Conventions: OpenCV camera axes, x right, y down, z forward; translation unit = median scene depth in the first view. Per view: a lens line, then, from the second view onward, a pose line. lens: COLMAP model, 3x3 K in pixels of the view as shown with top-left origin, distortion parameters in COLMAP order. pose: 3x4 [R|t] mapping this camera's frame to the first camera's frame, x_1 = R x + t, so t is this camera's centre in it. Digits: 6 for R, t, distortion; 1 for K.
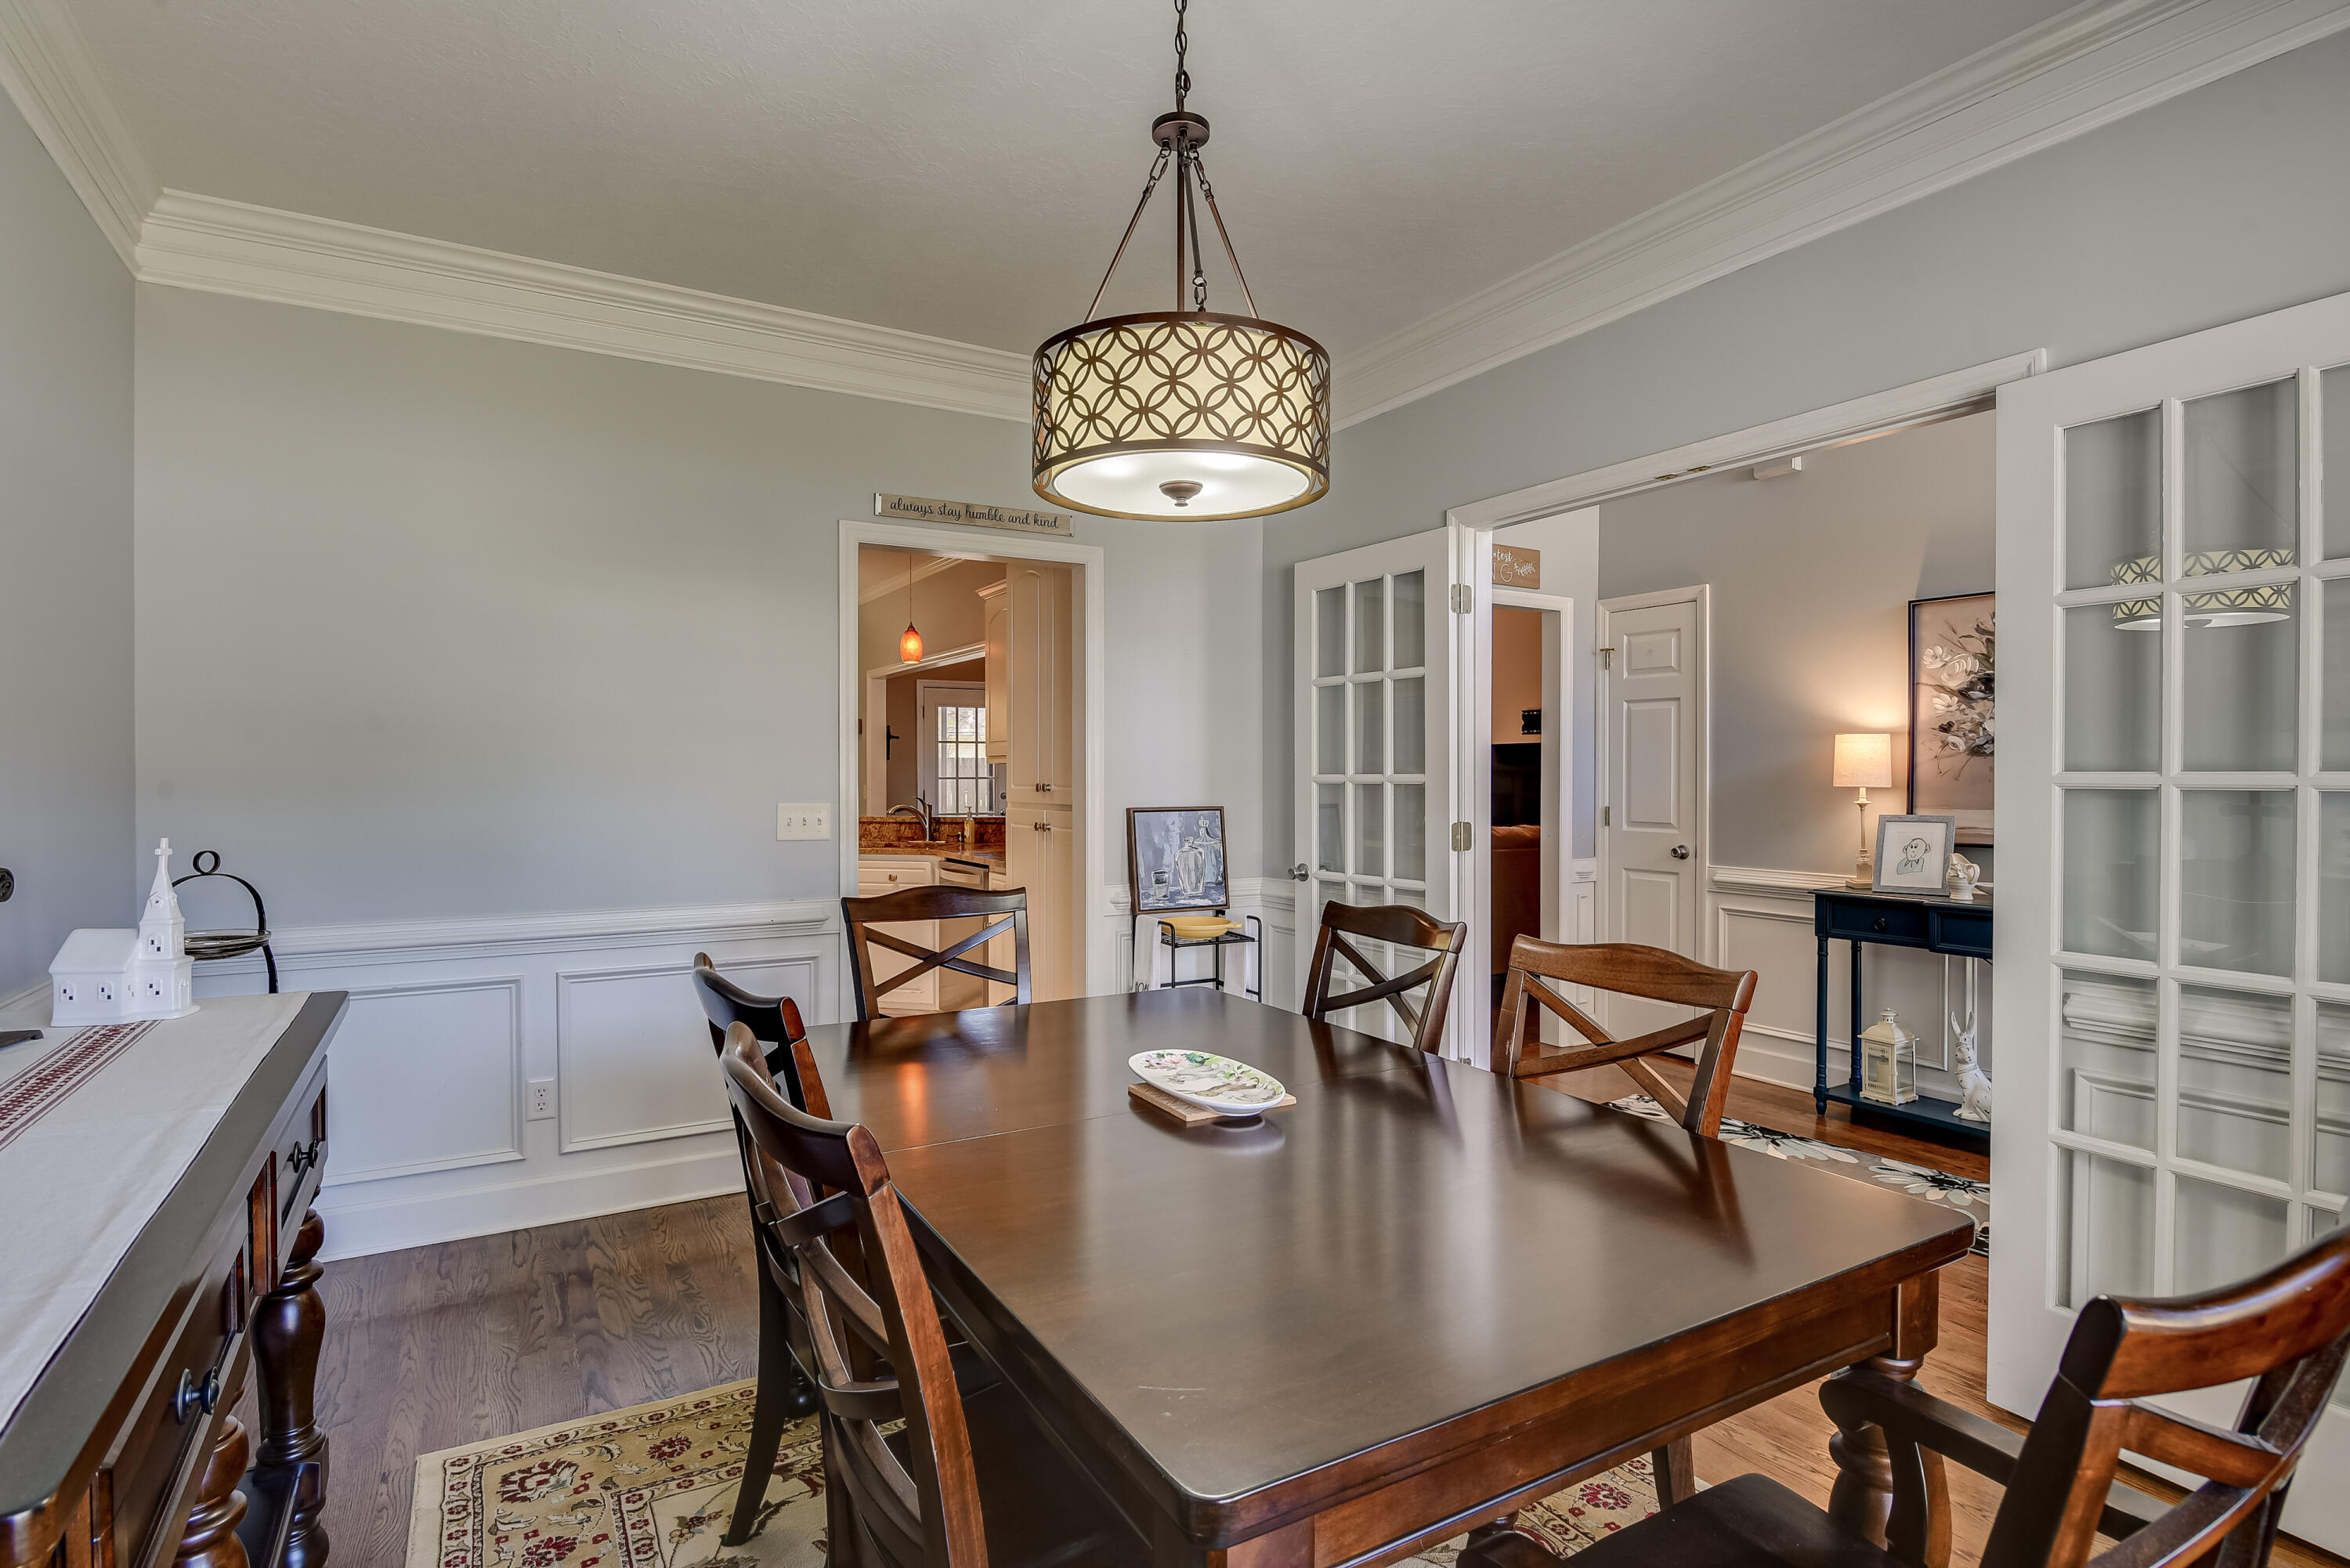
lens RADIAL K [[1145.7, 0, 1161.4], [0, 1145.7, 782.7], [0, 0, 1]] dist [-0.017372, -0.000458]
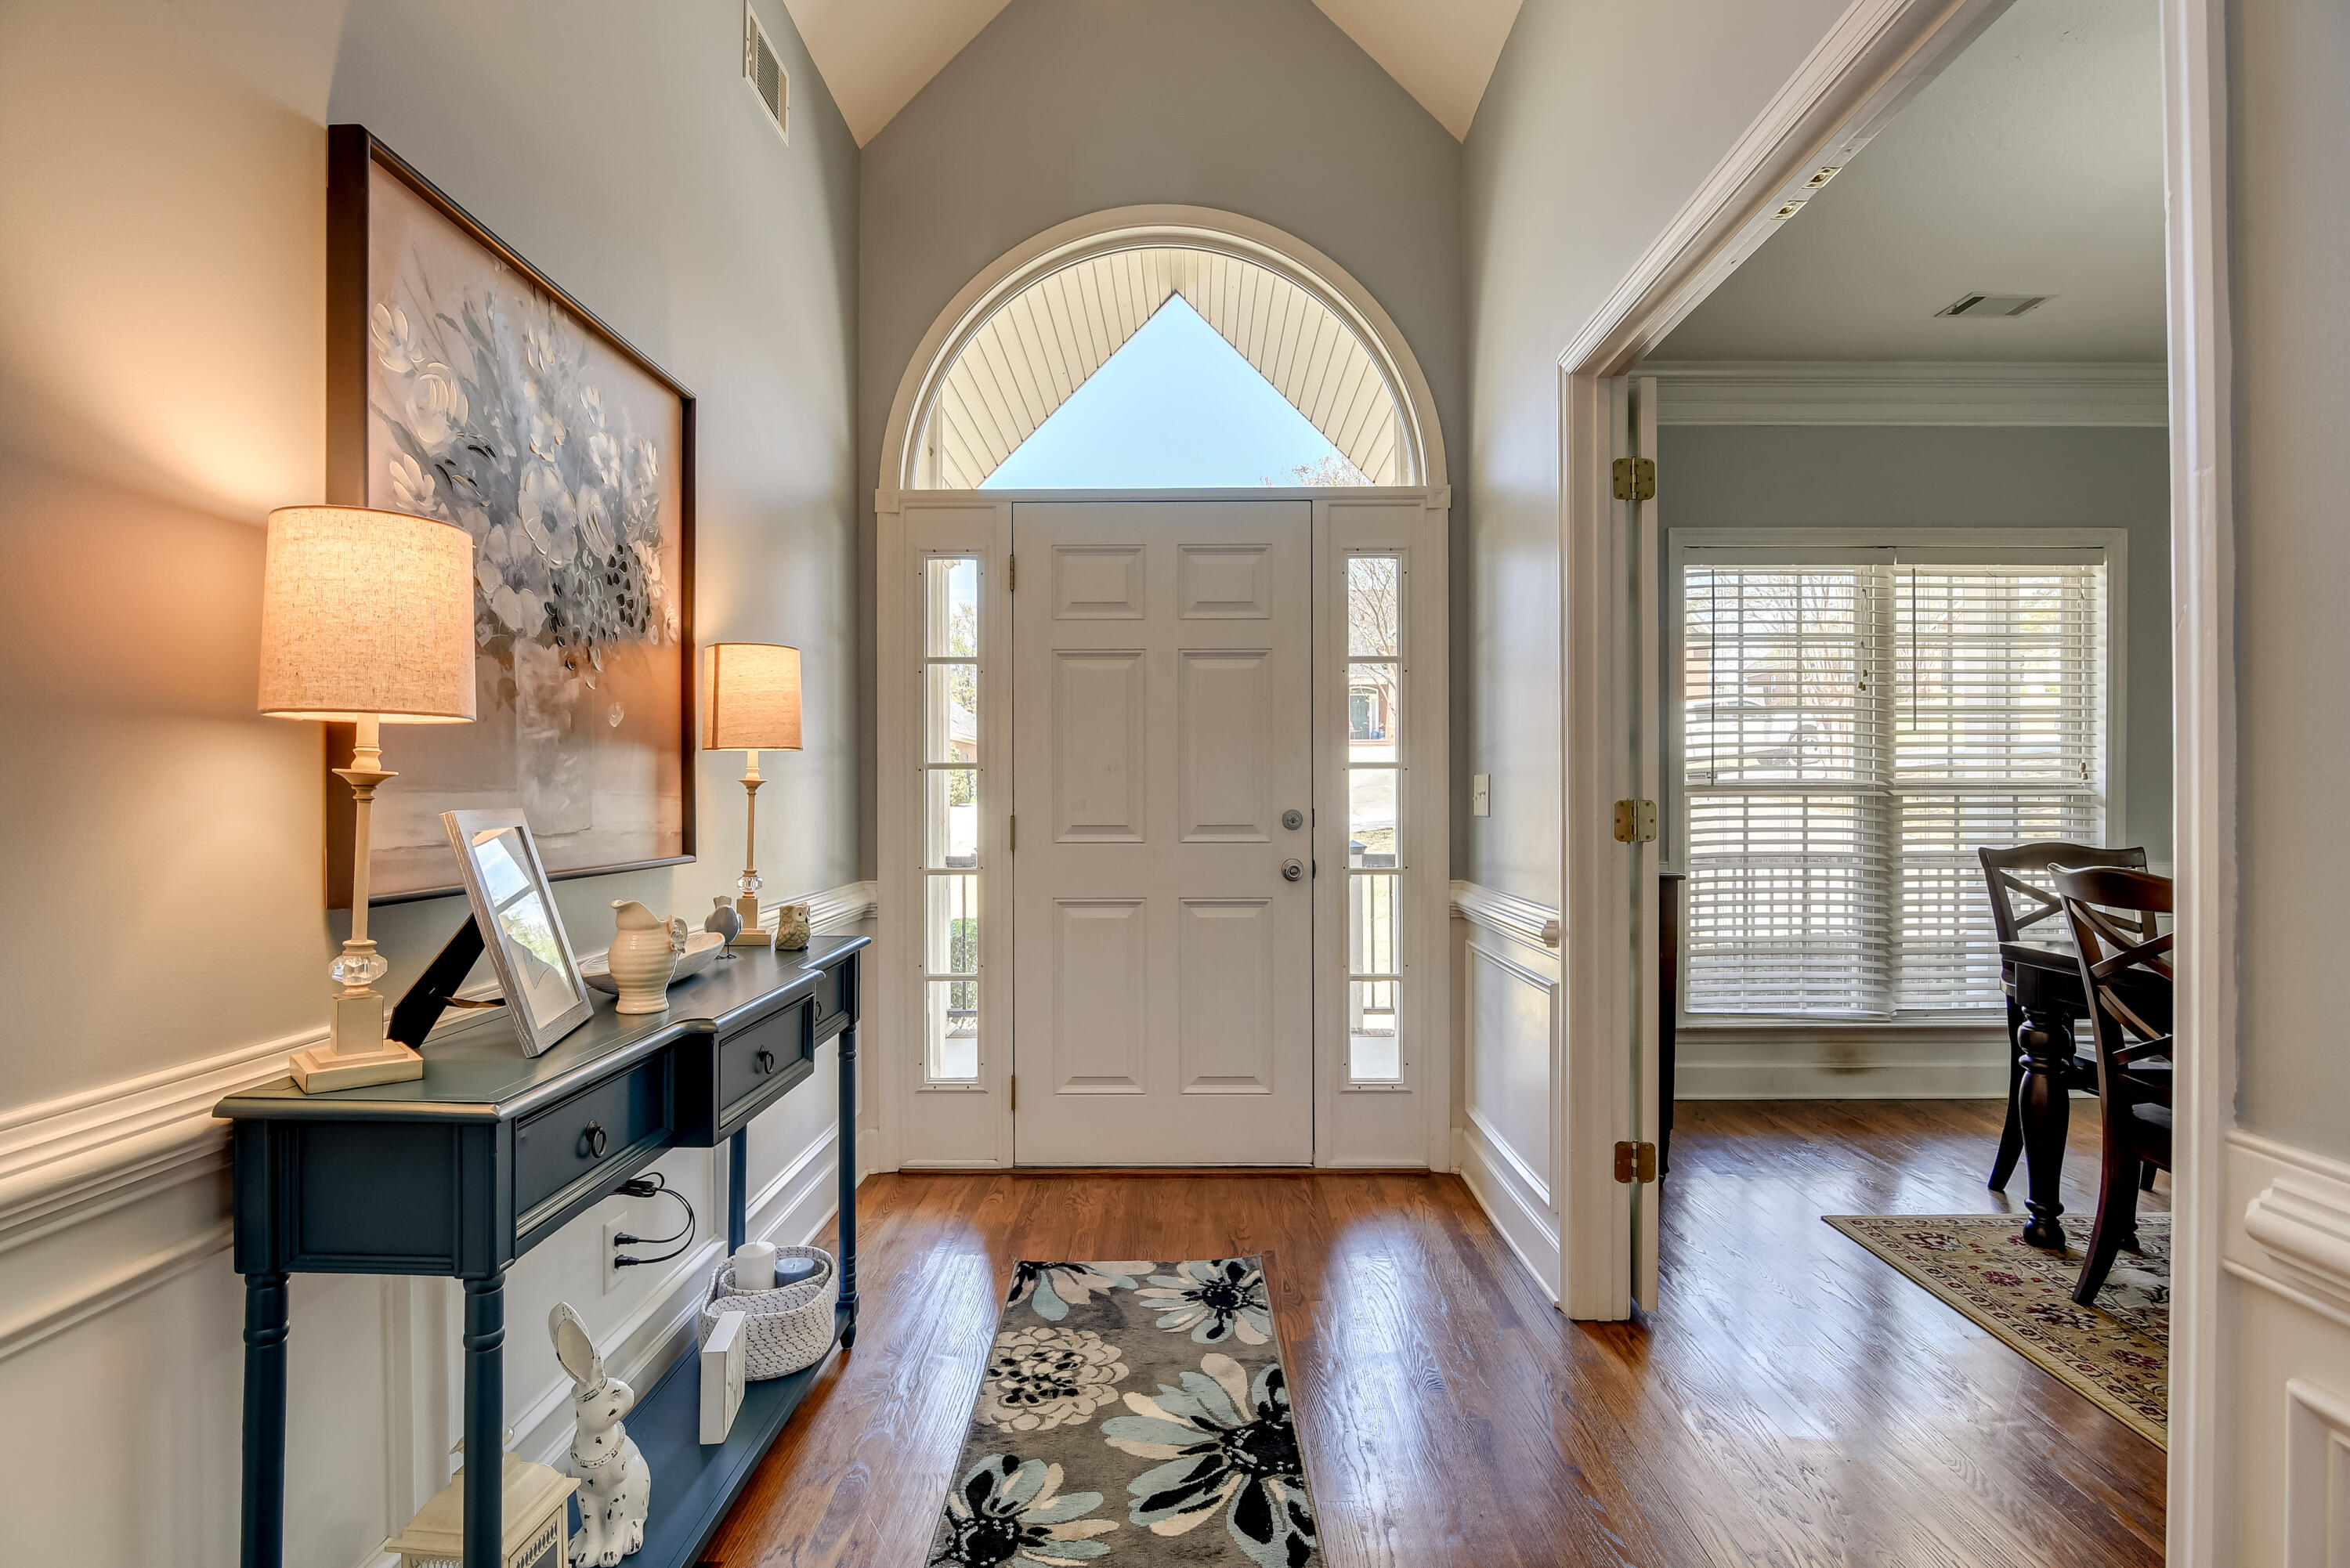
lens RADIAL K [[1145.7, 0, 1171.1], [0, 1145.7, 779.4], [0, 0, 1]] dist [-0.017372, -0.000458]
pose [[-0.855740, 0.010095, 0.517308, 0.322481], [0.011276, 0.999936, -0.000859, 0.022601], [-0.517284, 0.005098, -0.855799, 1.201409]]
